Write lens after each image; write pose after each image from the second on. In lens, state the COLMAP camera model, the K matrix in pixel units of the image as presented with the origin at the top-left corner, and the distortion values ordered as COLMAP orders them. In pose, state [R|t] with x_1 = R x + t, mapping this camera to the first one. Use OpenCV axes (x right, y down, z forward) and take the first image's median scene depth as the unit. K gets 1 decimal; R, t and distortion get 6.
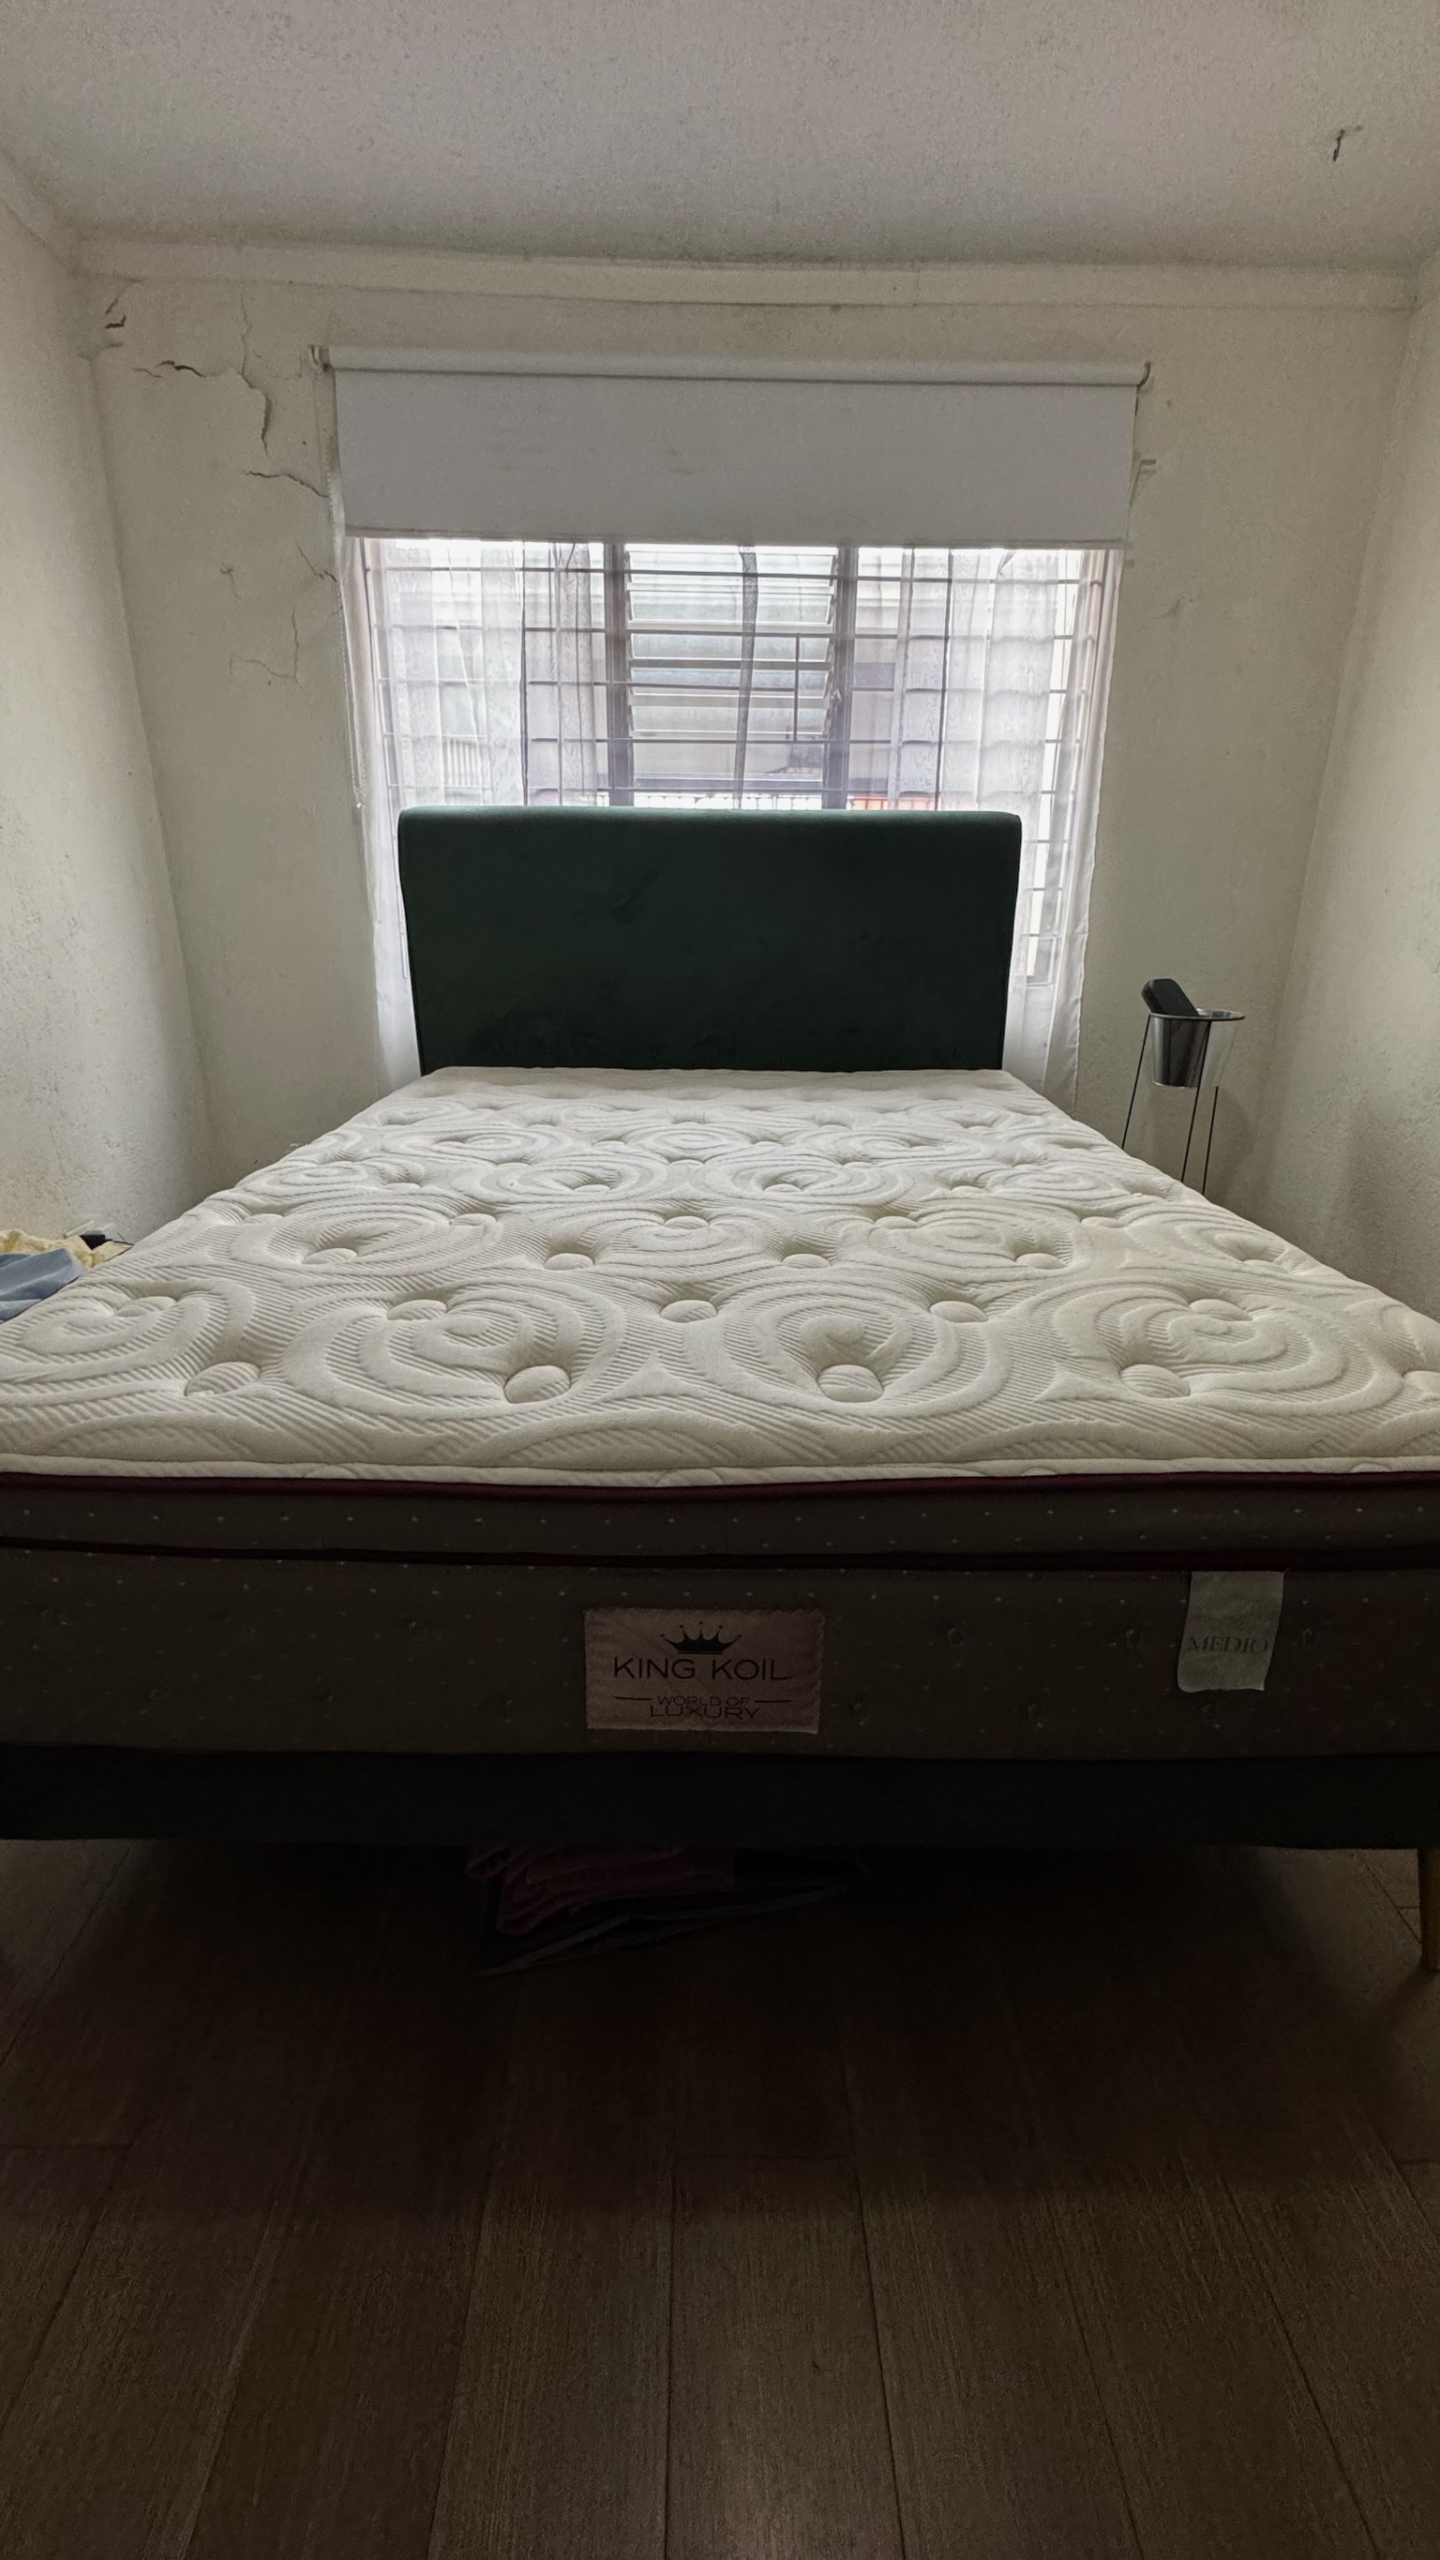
lens RADIAL K [[1048.2, 0, 717.3], [0, 1048.2, 1280.7], [0, 0, 1]] dist [0.004908, -0.002393]
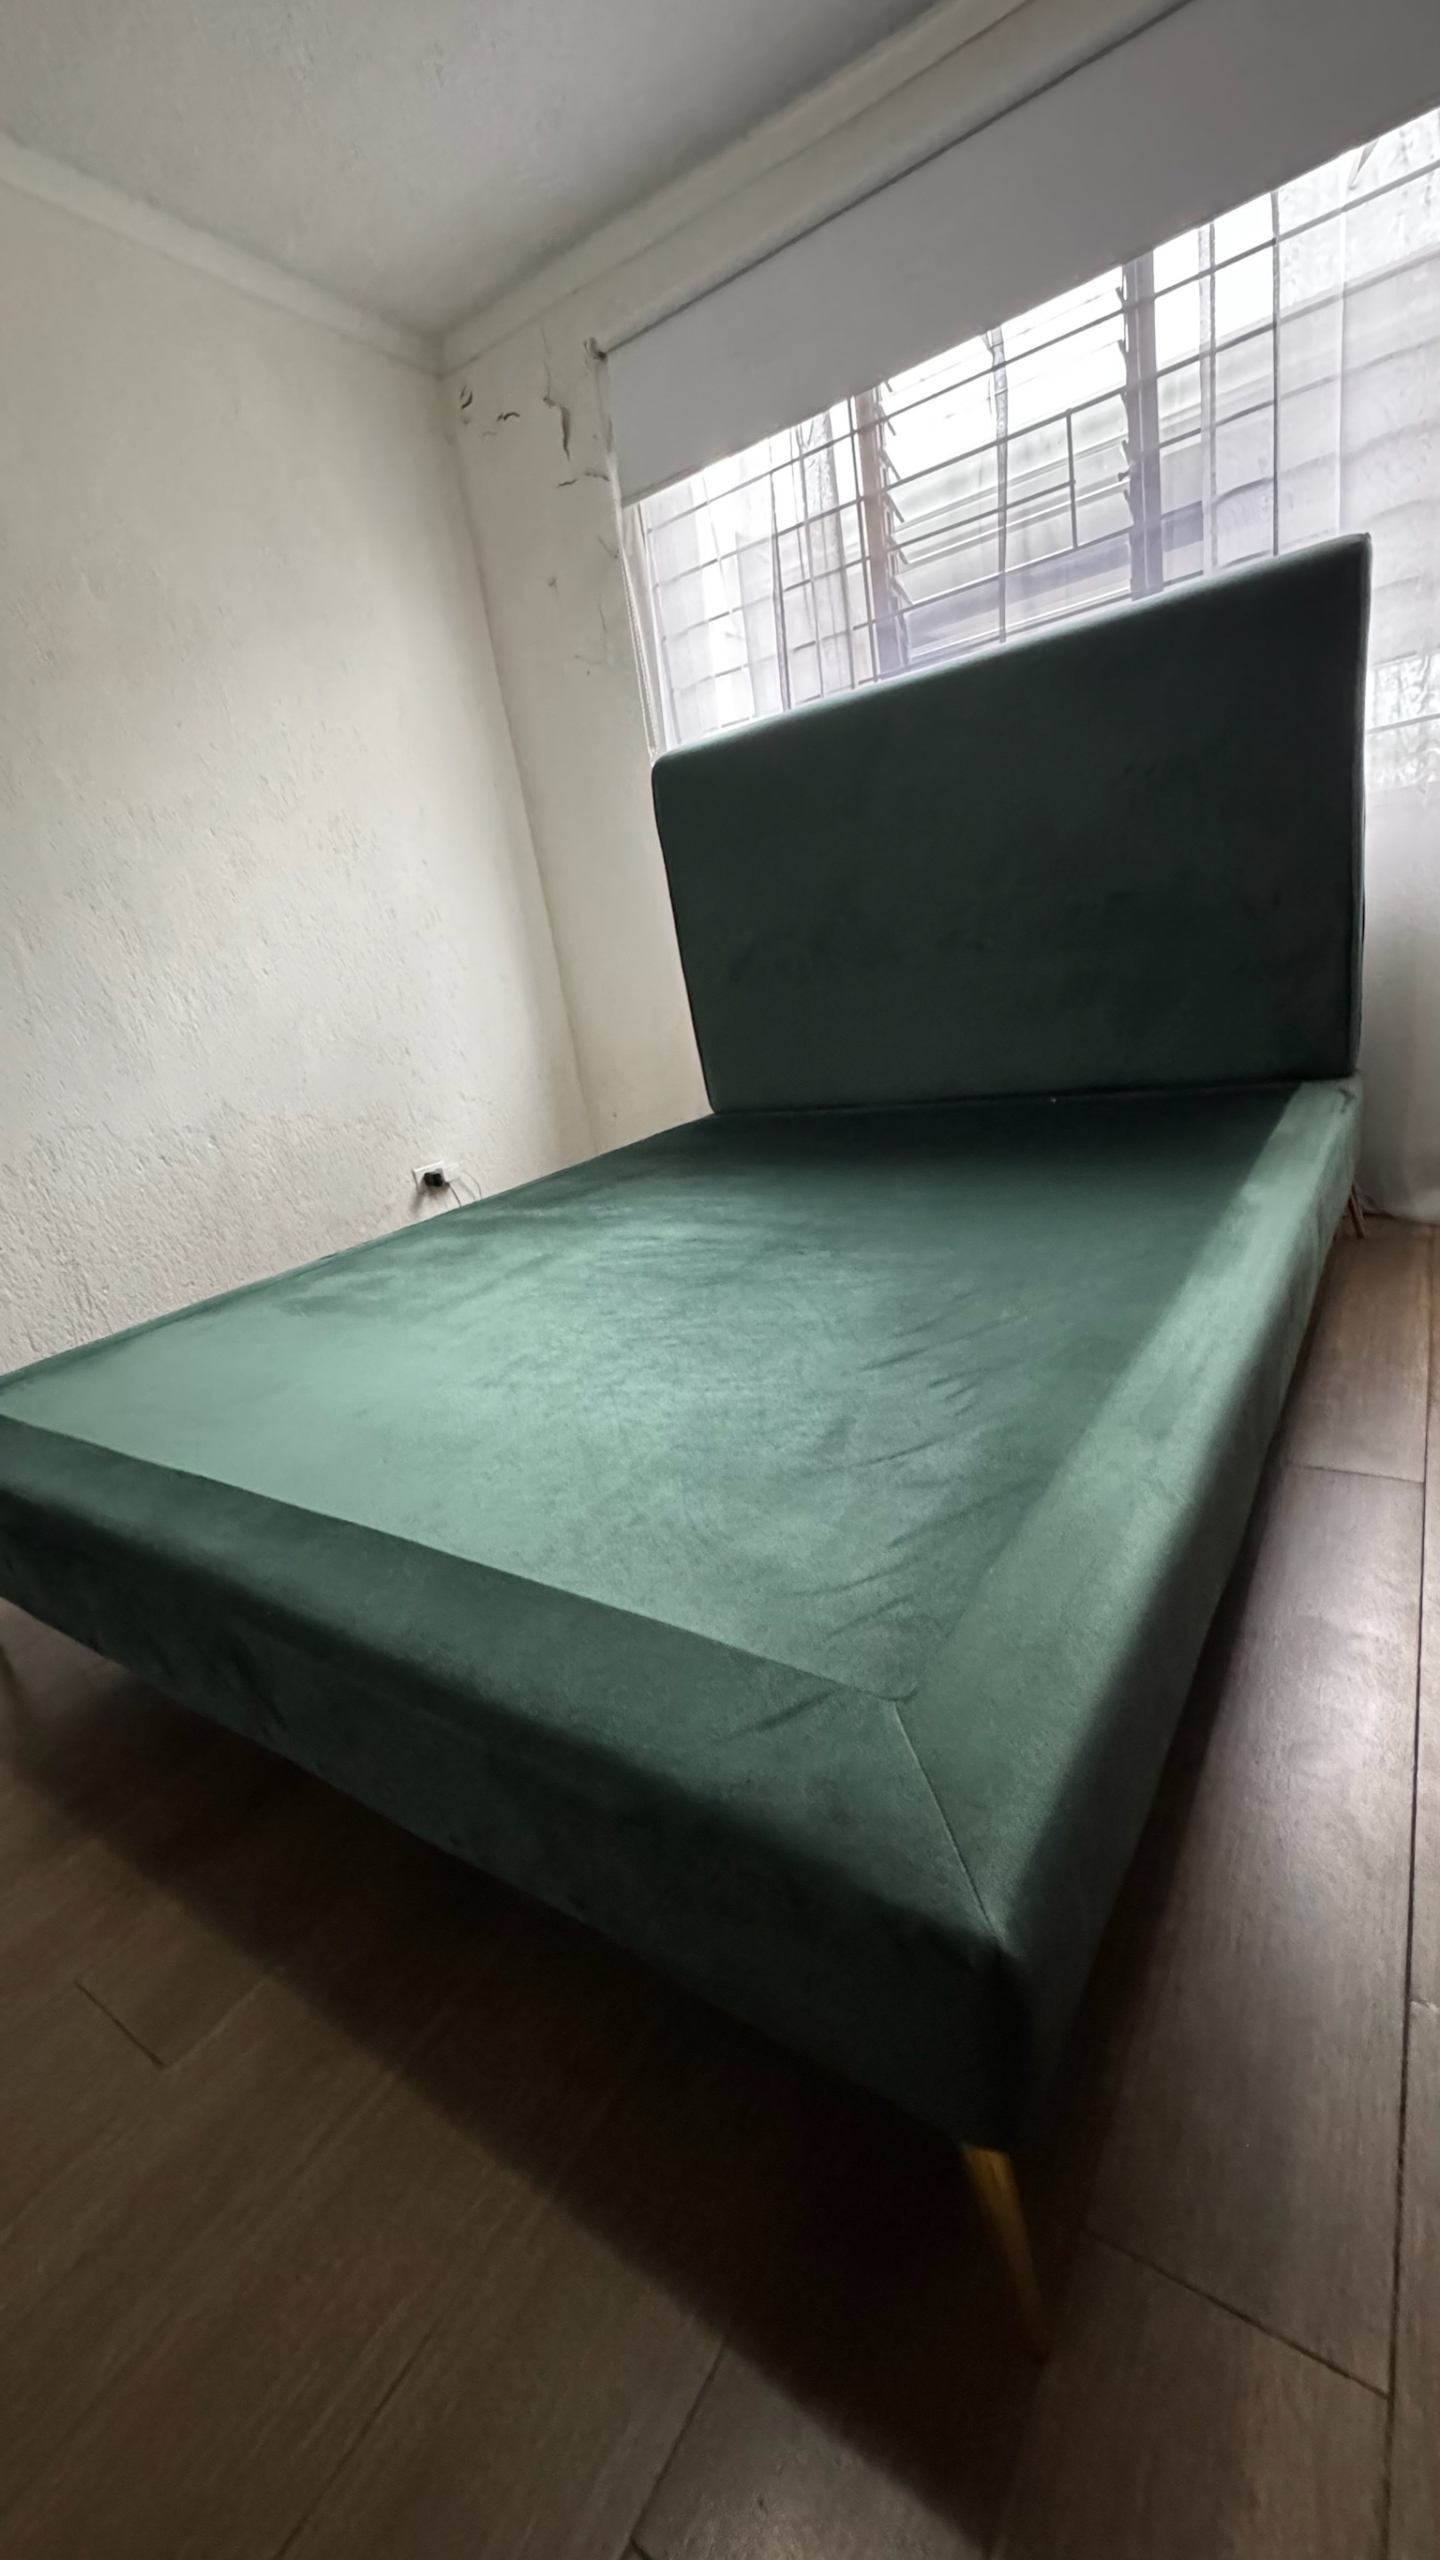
lens RADIAL K [[1048.2, 0, 709.3], [0, 1048.2, 1279.9], [0, 0, 1]] dist [0.004908, -0.002393]
pose [[0.803807, 0.042342, -0.593381, 0.380864], [-0.042149, 0.999011, 0.014191, 0.050317], [0.593395, 0.013603, 0.804797, 0.211041]]
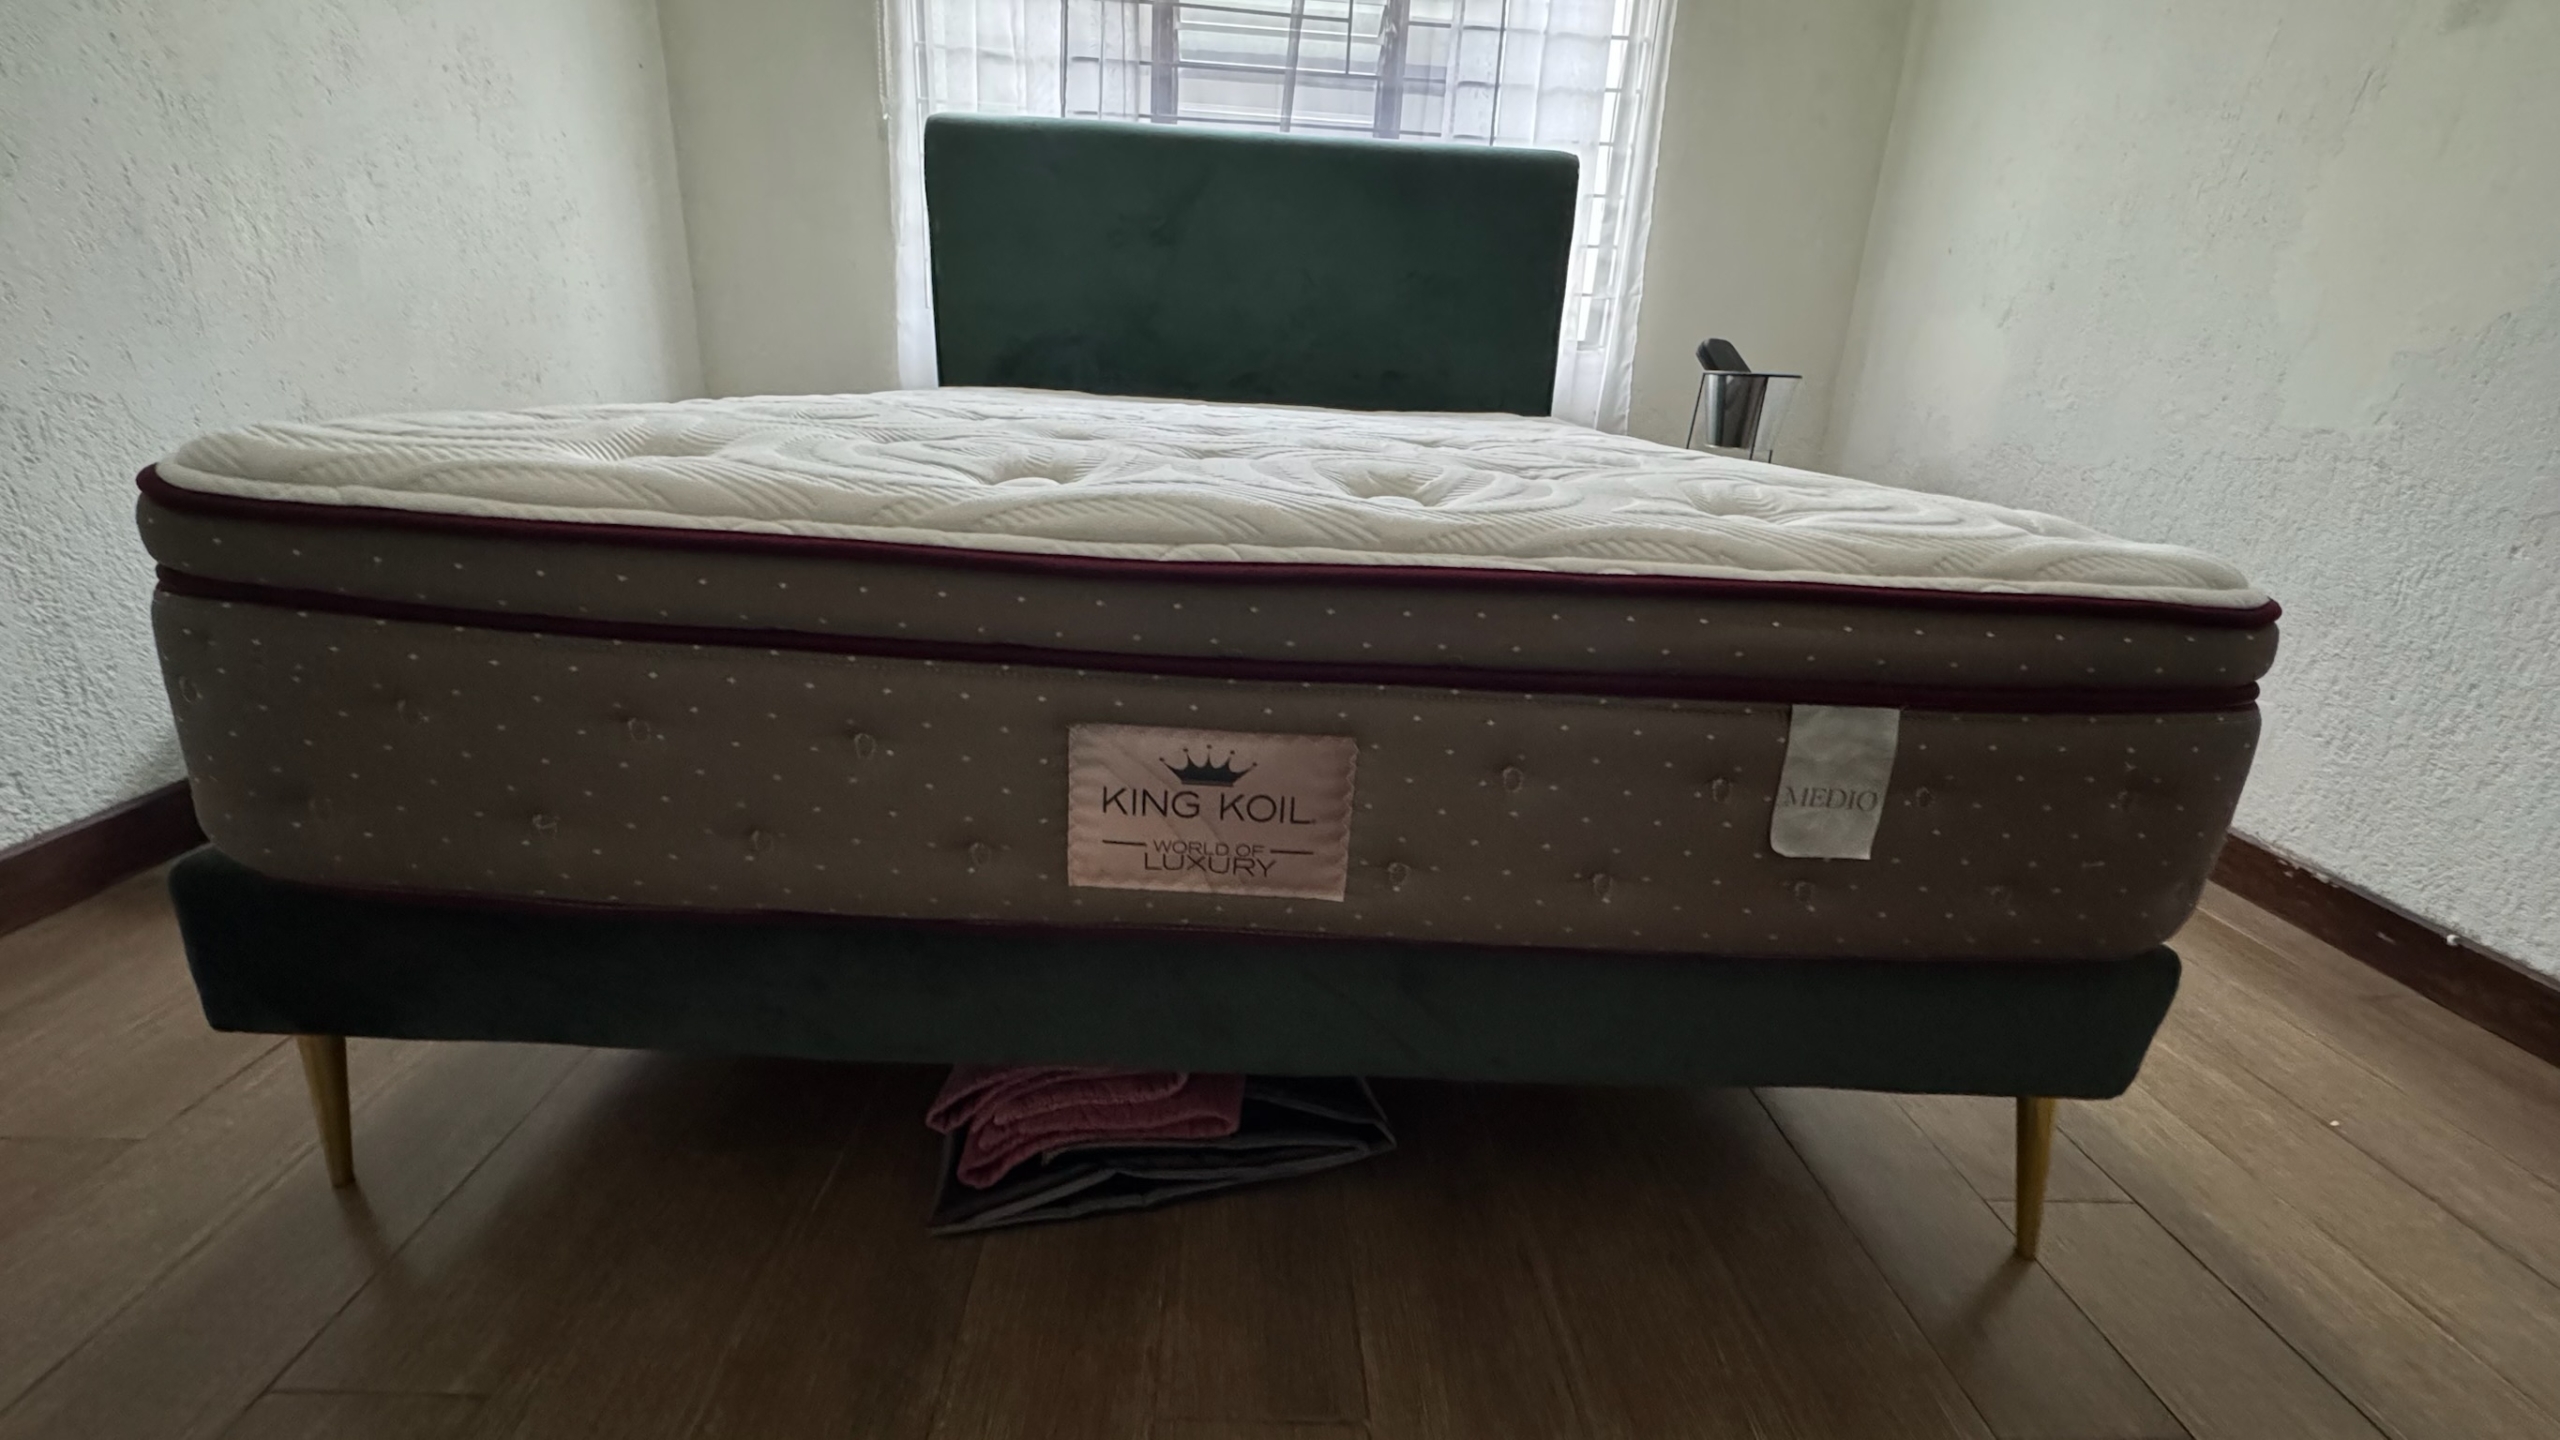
lens RADIAL K [[1048.2, 0, 1277.9], [0, 1048.2, 729.5], [0, 0, 1]] dist [0.004908, -0.002393]
pose [[0.998937, 0.036098, 0.028682, 0.005155], [-0.035467, 0.999124, -0.022217, 0.117374], [-0.029459, 0.021176, 0.999342, 0.059667]]
